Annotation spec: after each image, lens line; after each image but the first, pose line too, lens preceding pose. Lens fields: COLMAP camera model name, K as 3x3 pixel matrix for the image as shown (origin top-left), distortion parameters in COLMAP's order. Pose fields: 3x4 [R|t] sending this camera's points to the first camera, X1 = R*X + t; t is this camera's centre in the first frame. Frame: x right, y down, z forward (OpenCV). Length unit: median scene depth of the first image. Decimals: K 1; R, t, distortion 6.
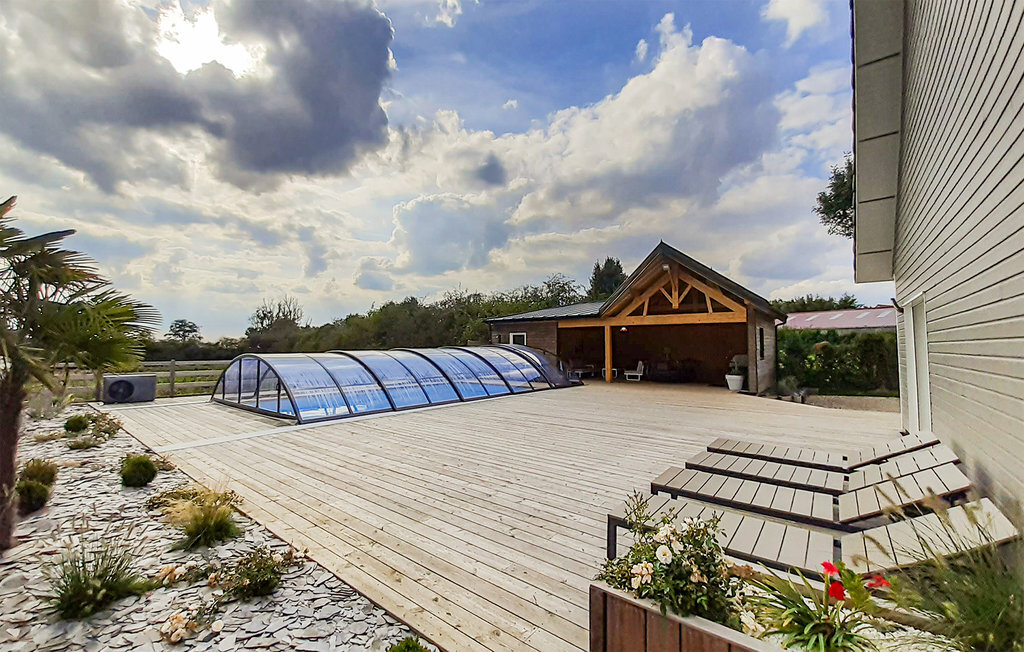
lens RADIAL K [[405.8, 0, 511.6], [0, 405.8, 329.6], [0, 0, 1]] dist [0.013755, -0.014440]
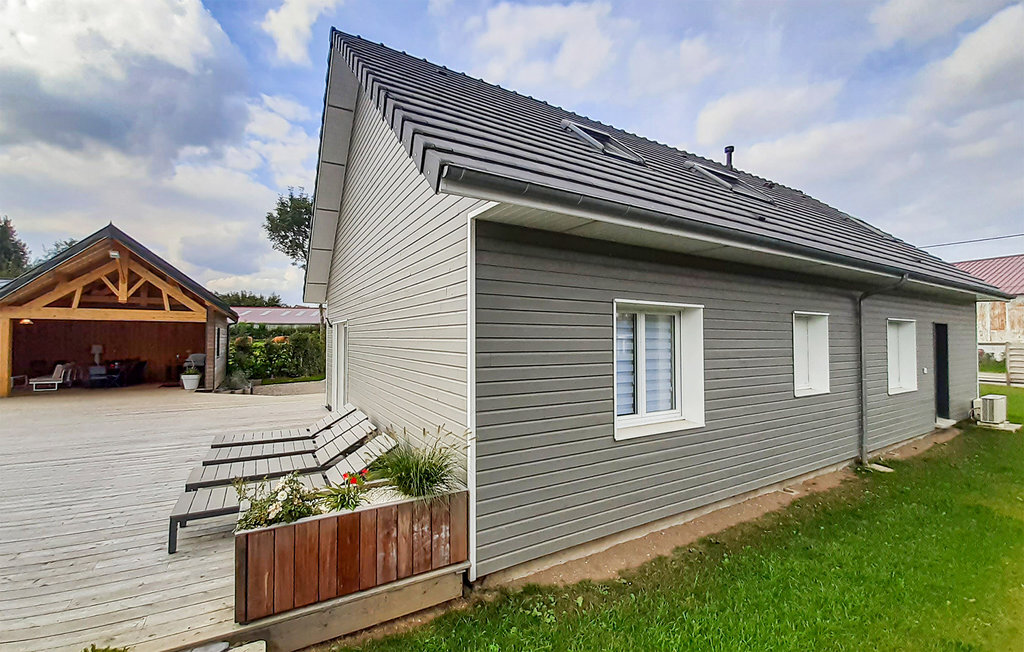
lens RADIAL K [[407.9, 0, 480.0], [0, 407.9, 323.0], [0, 0, 1]] dist [-0.000003, -0.005447]
pose [[0.395744, 0.036037, 0.917653, -0.097235], [-0.039940, 0.998960, -0.022006, -0.021301], [-0.917492, -0.027942, 0.396772, -0.051087]]
